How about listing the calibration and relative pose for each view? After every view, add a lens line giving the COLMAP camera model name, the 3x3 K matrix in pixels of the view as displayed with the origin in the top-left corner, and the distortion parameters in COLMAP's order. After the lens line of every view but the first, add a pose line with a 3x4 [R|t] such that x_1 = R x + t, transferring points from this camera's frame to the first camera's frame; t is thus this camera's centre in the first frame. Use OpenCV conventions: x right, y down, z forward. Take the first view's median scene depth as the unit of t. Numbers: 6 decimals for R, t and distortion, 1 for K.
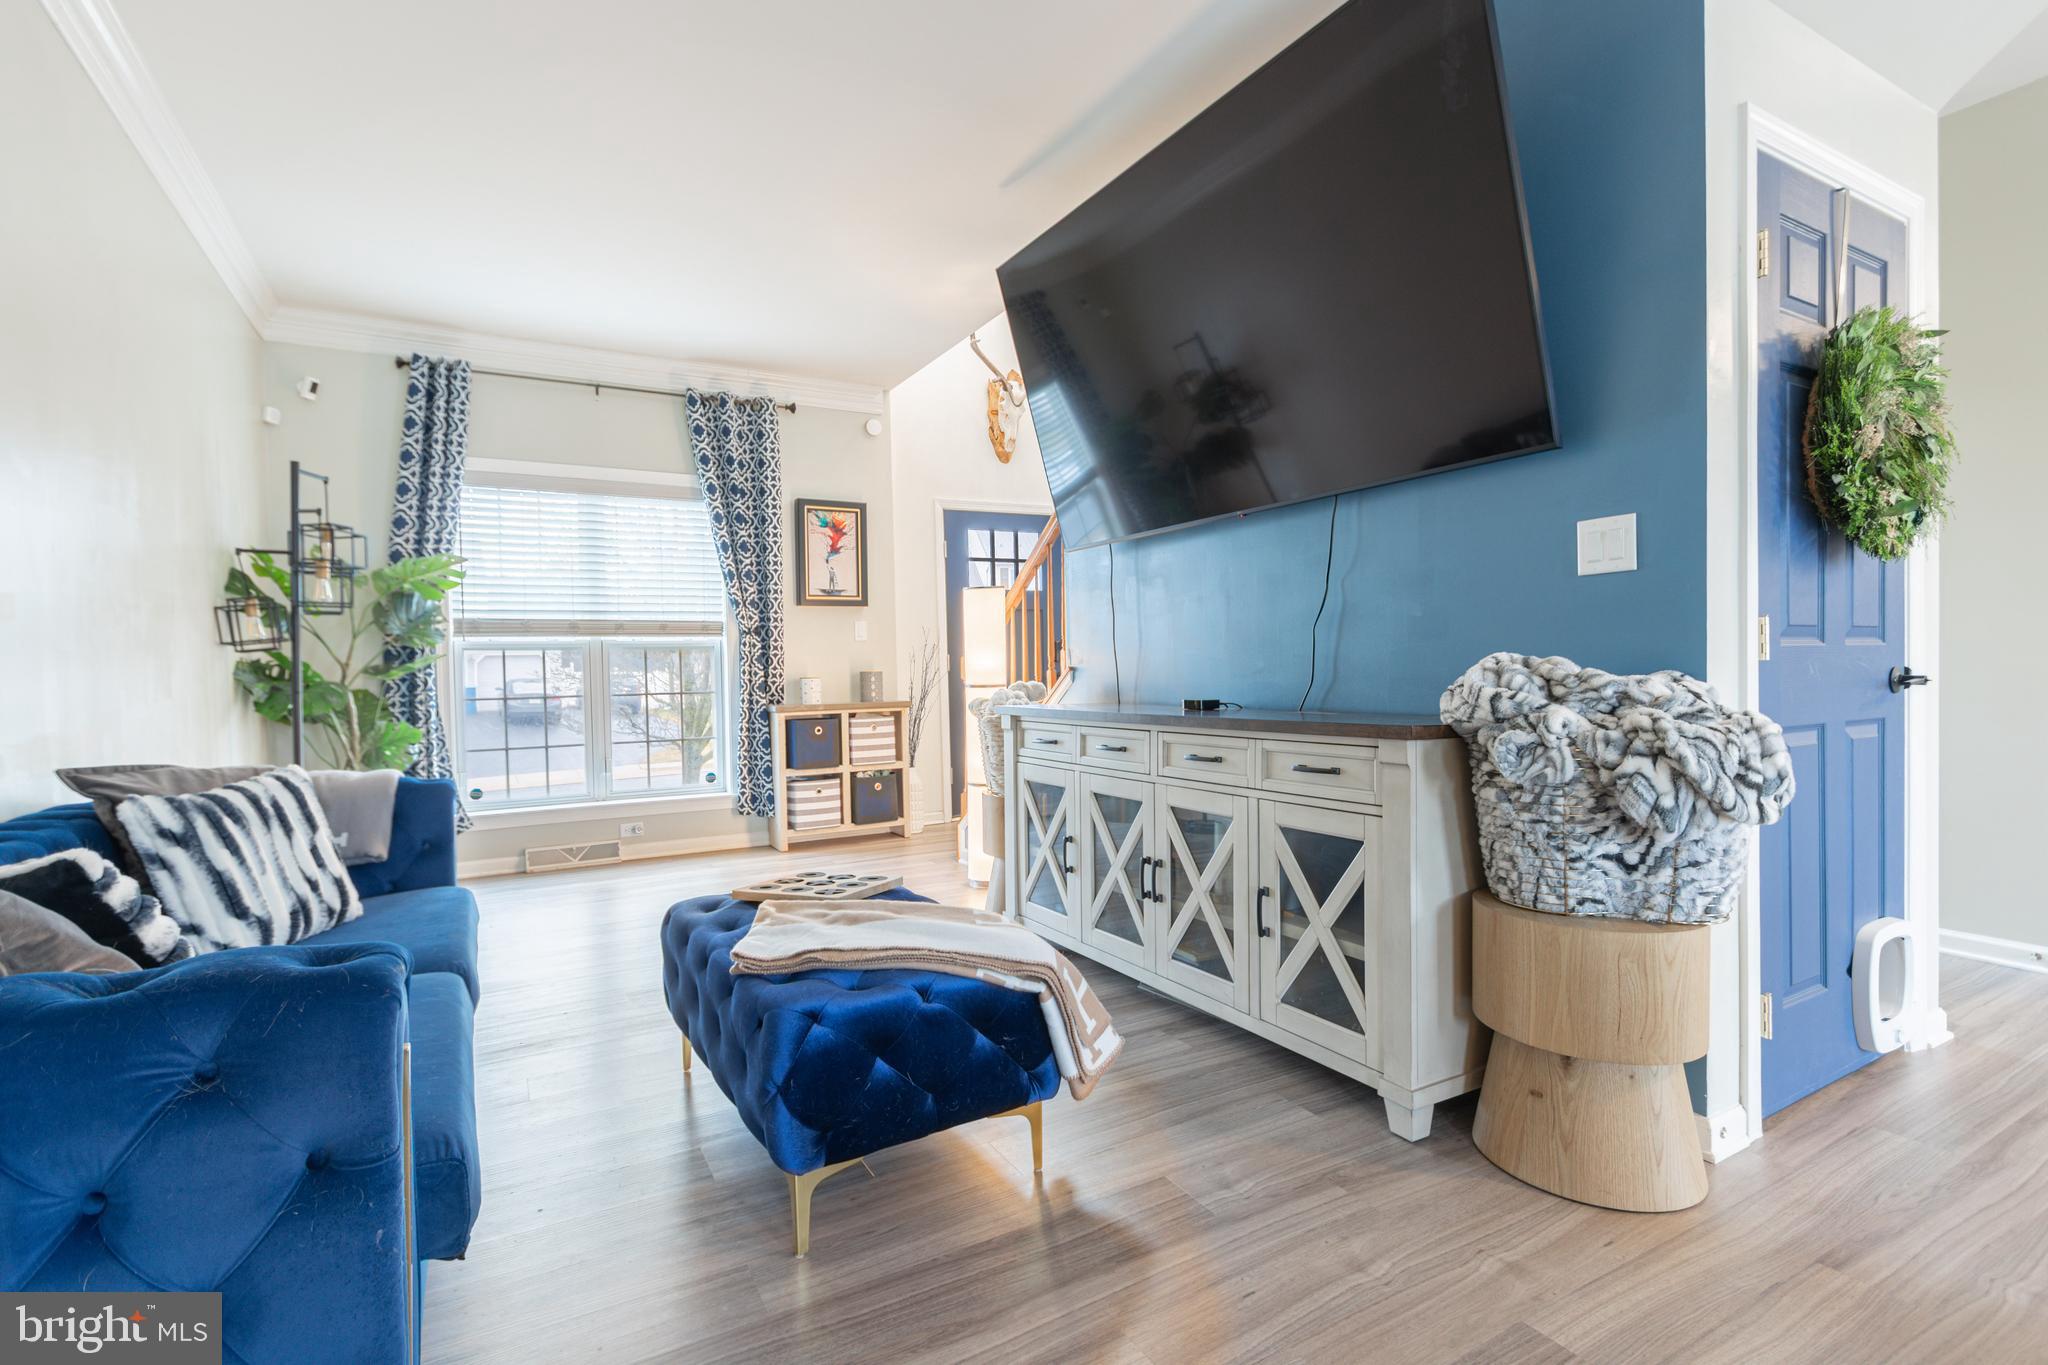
lens RADIAL K [[938.6, 0, 965.0], [0, 938.6, 682.5], [0, 0, 1]] dist [0.012053, -0.002047]
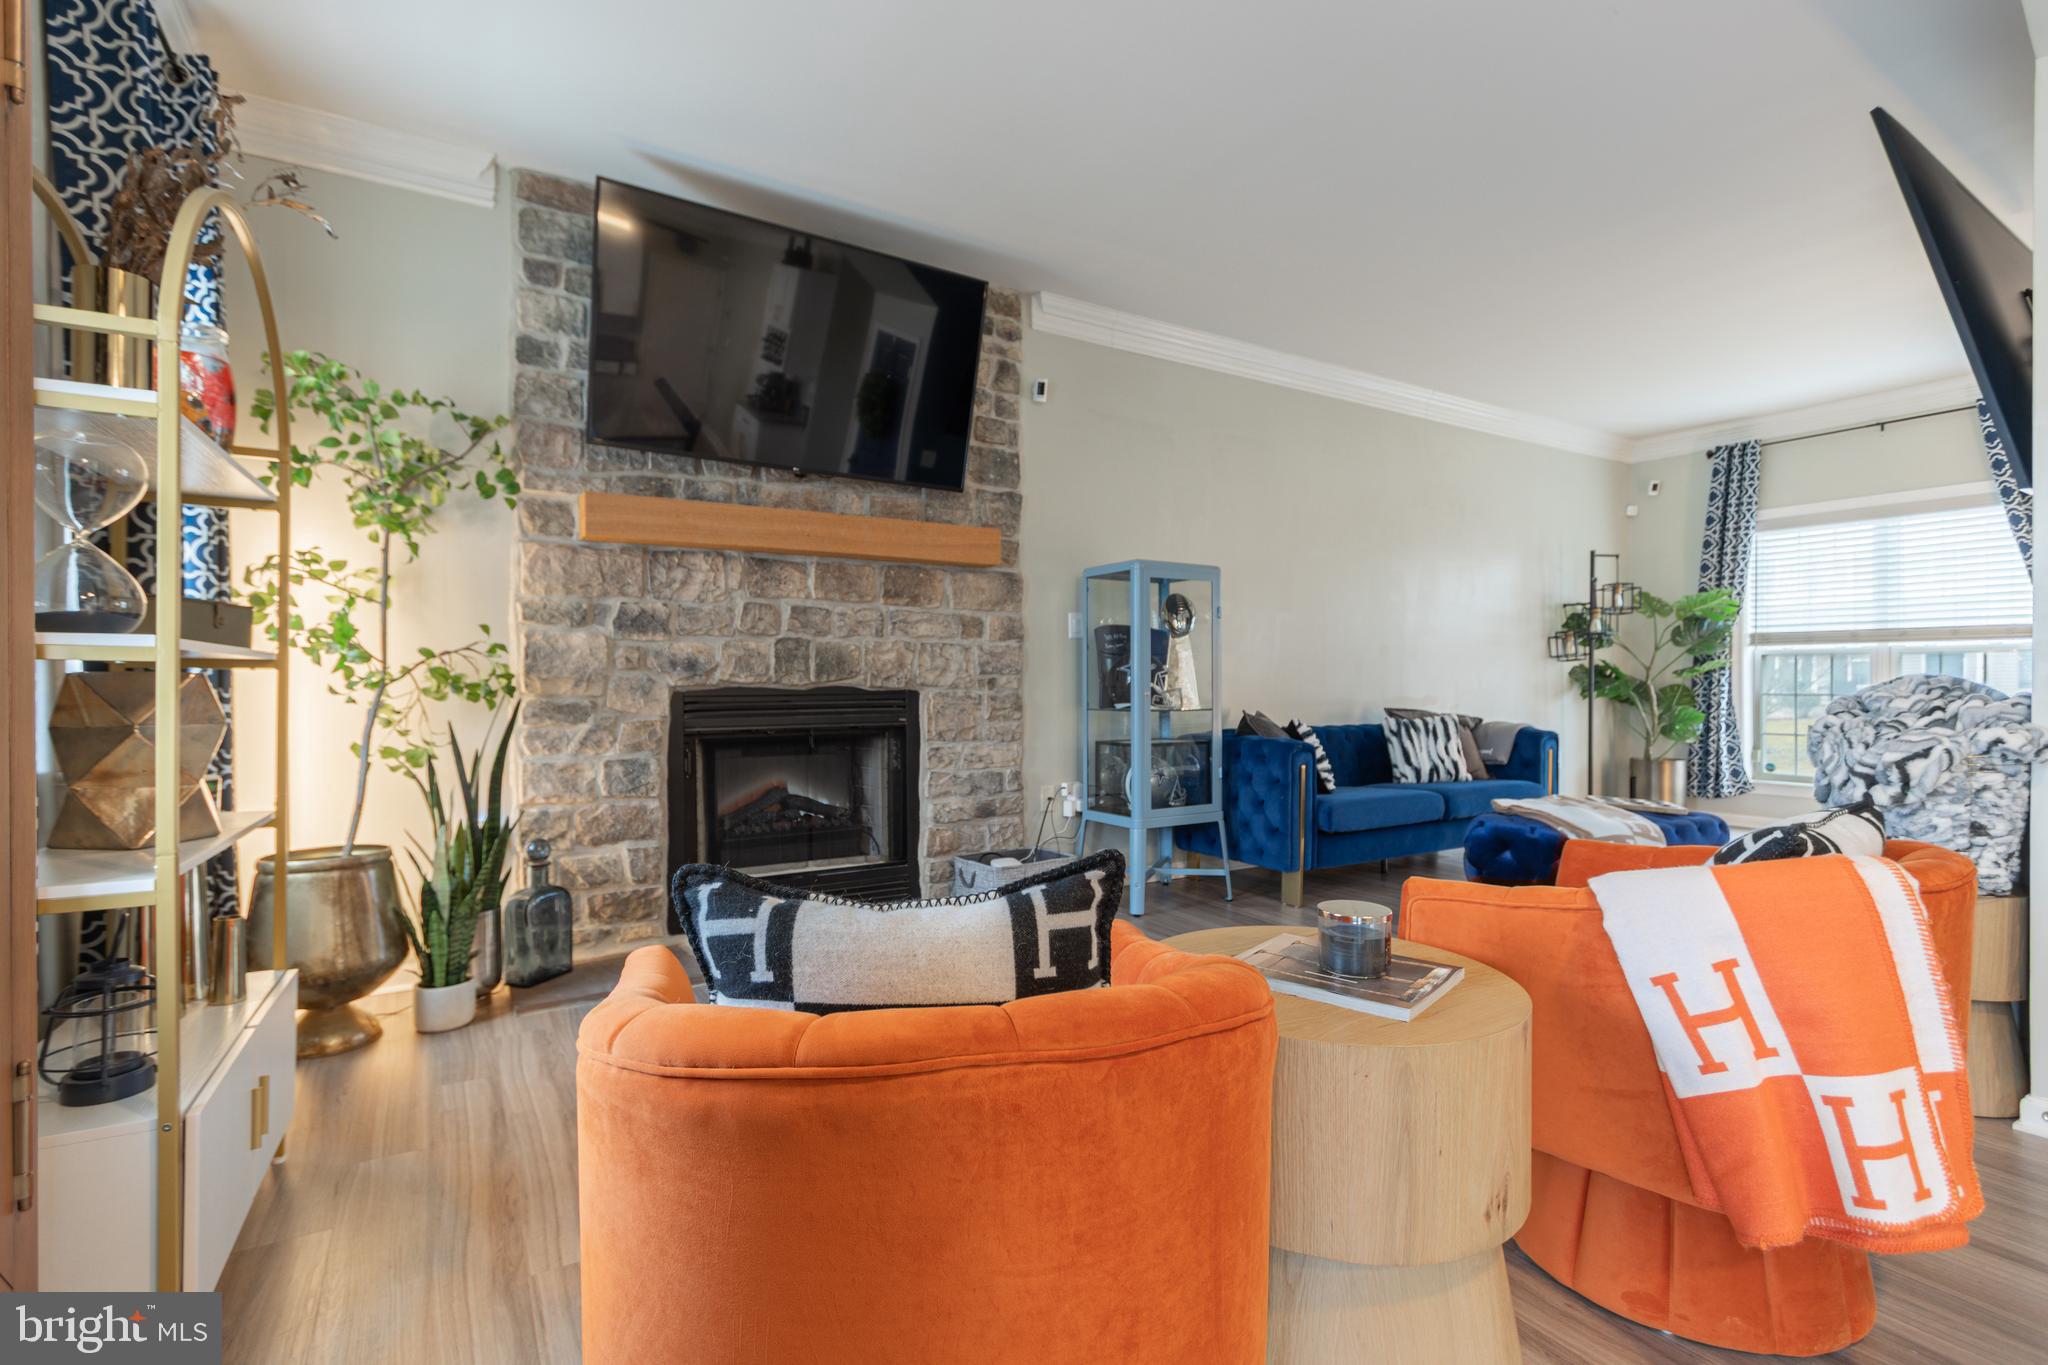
lens RADIAL K [[938.6, 0, 1029.5], [0, 938.6, 685.1], [0, 0, 1]] dist [0.012053, -0.002047]
pose [[0.064394, 0.025693, -0.997594, 0.745447], [-0.015228, 0.999577, 0.024761, -0.012208], [0.997808, 0.013597, 0.064758, -0.103818]]
